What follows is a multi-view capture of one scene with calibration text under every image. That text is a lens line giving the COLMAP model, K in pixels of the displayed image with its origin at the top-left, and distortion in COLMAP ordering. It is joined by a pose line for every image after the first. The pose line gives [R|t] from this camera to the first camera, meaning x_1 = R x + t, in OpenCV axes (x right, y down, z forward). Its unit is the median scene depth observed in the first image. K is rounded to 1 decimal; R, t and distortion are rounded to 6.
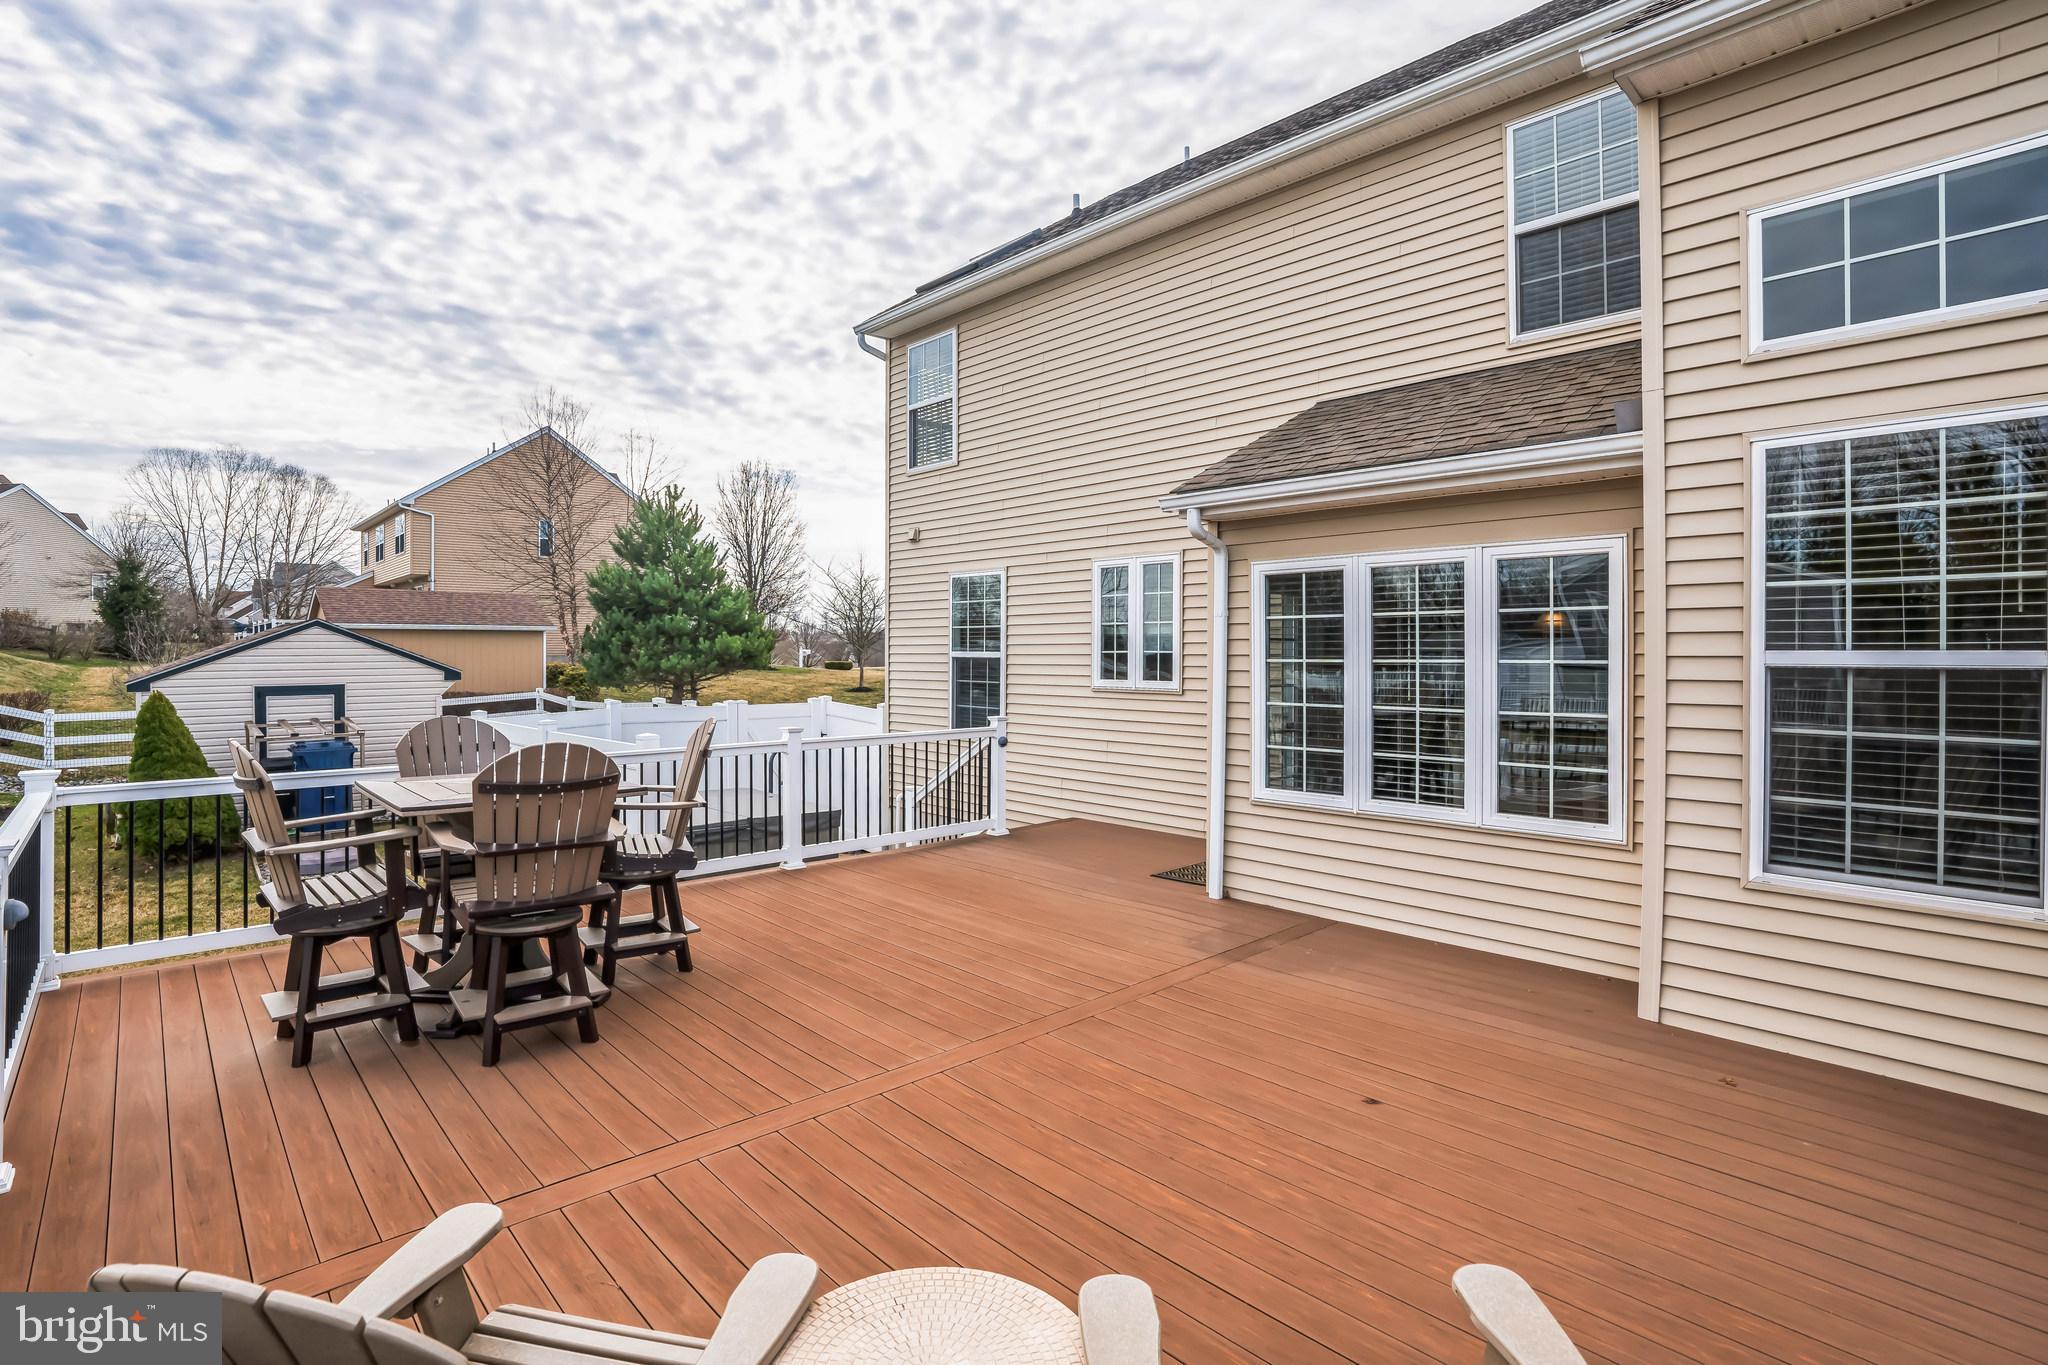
lens RADIAL K [[943.3, 0, 1021.9], [0, 943.3, 645.7], [0, 0, 1]] dist [-0.018498, -0.000373]
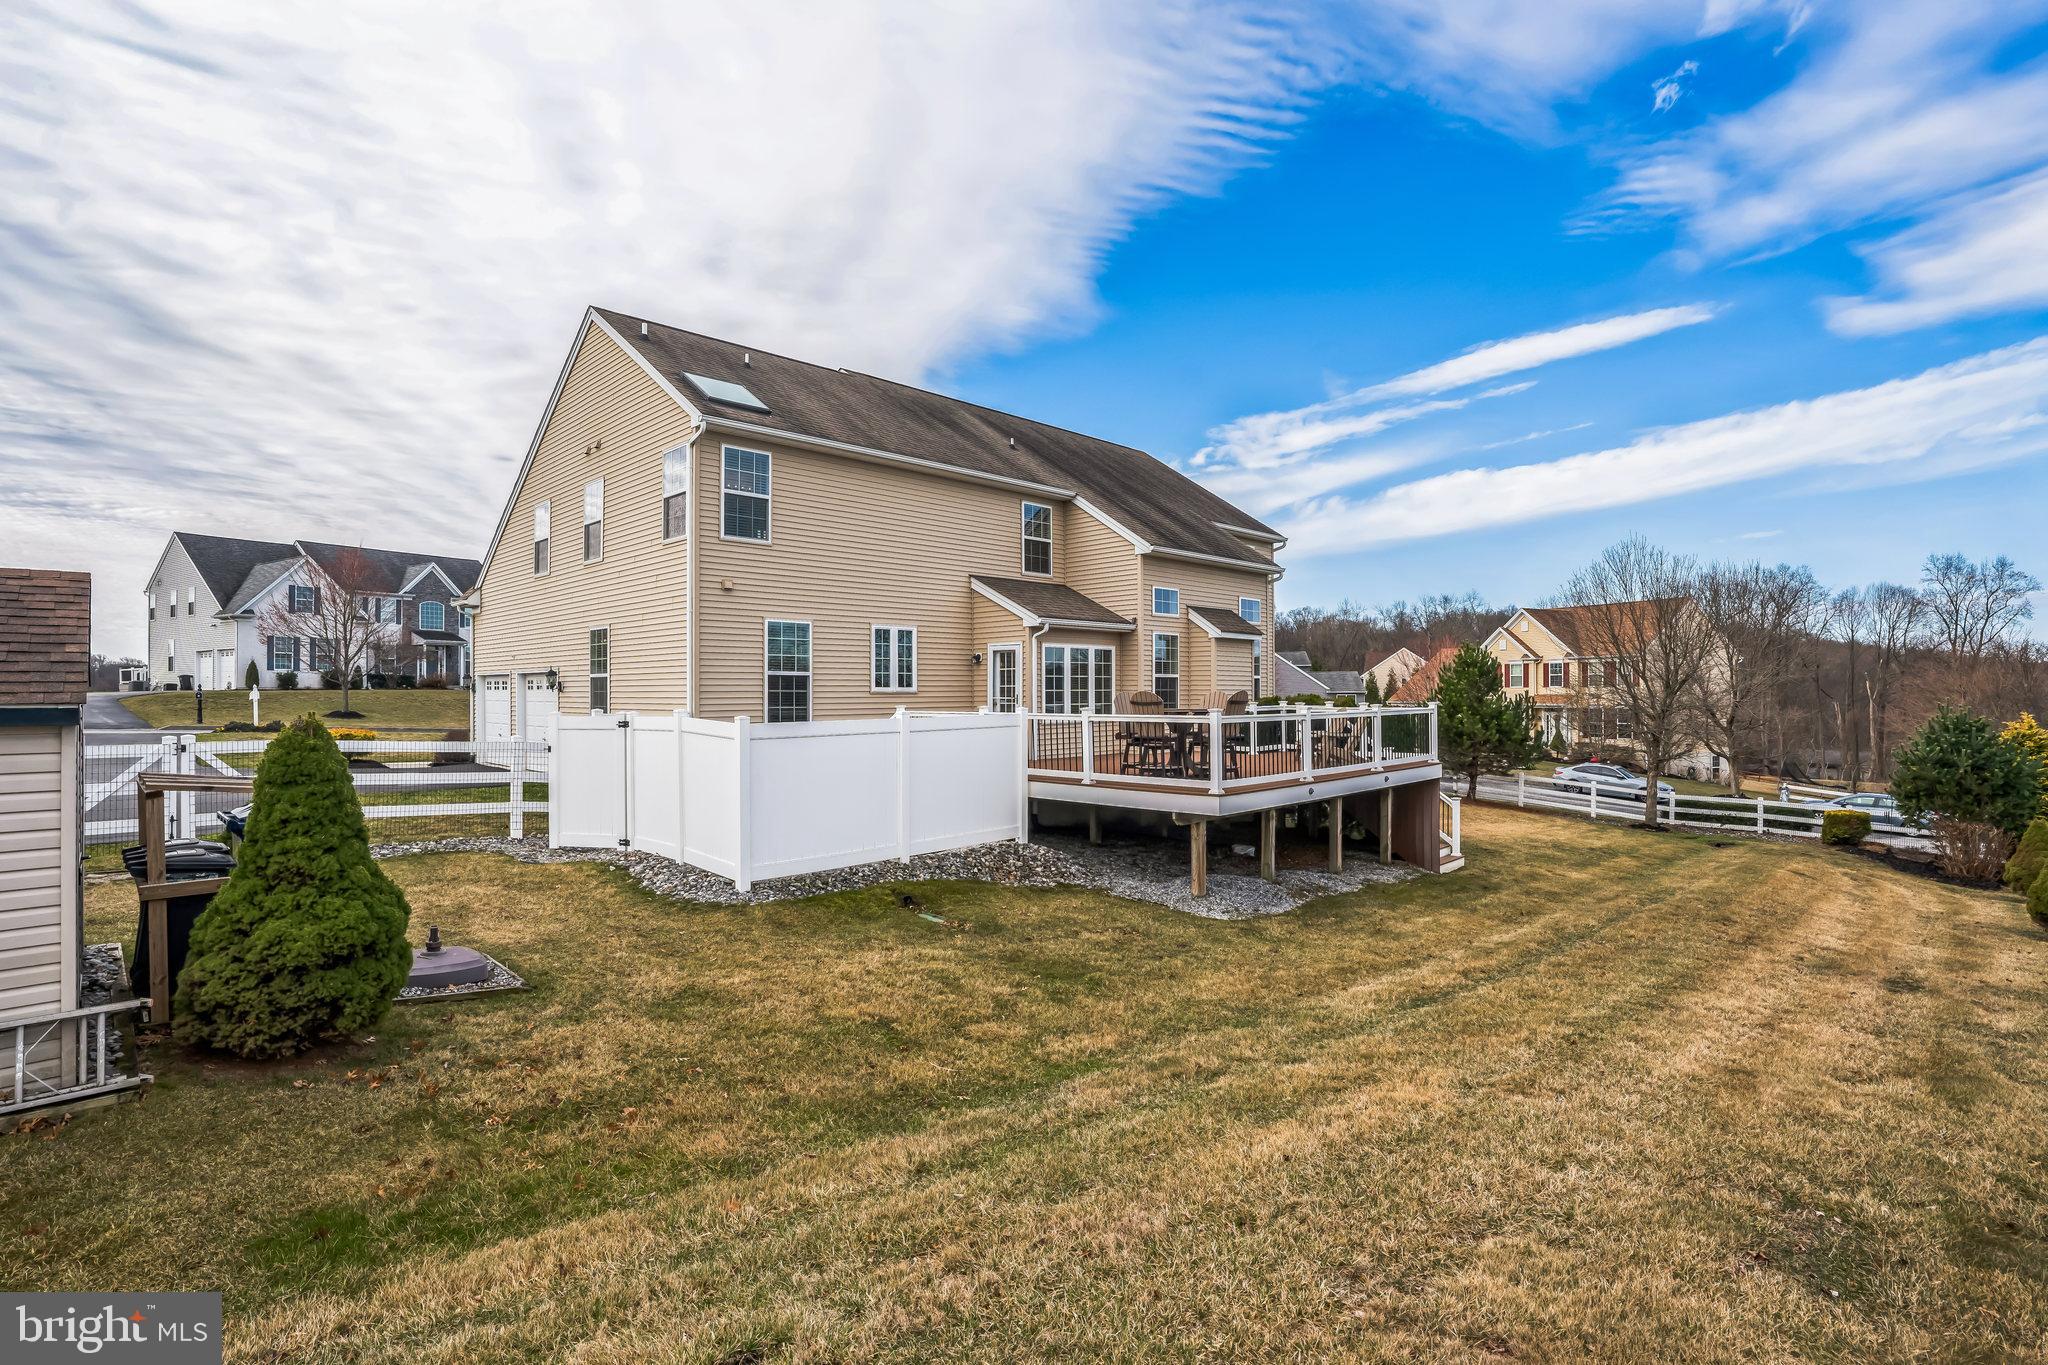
lens RADIAL K [[943.3, 0, 1022.7], [0, 943.3, 688.7], [0, 0, 1]] dist [-0.018498, -0.000373]
pose [[0.012867, 0.000071, 0.999917, -1.850446], [-0.003736, 0.999993, -0.000022, 0.038146], [-0.999910, -0.003735, 0.012867, 0.692238]]
